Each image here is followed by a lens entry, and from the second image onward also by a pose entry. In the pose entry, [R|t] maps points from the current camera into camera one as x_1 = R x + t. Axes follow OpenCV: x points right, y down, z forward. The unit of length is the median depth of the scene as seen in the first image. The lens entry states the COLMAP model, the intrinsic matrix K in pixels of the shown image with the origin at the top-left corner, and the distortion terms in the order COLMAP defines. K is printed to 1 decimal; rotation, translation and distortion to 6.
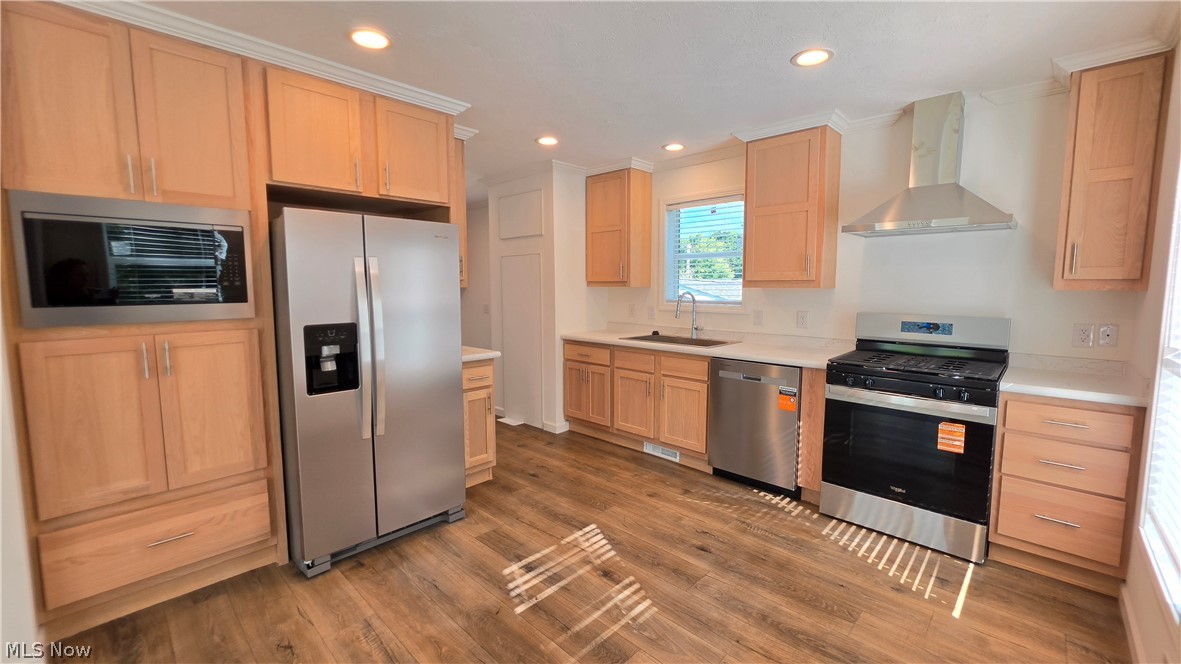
lens RADIAL K [[473.7, 0, 587.6], [0, 473.7, 326.7], [0, 0, 1]] dist [-0.001680, -0.000168]
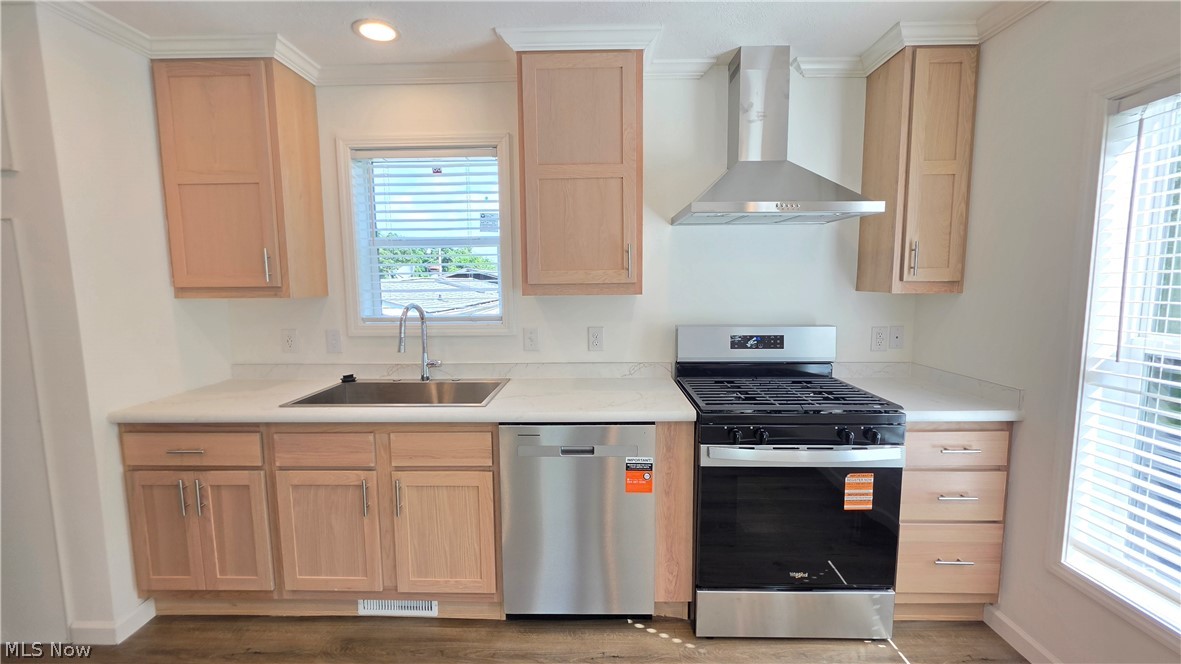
lens RADIAL K [[473.7, 0, 587.6], [0, 473.7, 326.7], [0, 0, 1]] dist [-0.001680, -0.000168]
pose [[0.731883, -0.075122, 0.677277, -0.037234], [0.070706, 0.996912, 0.034168, -0.075849], [-0.677752, 0.022881, 0.734934, 0.647877]]
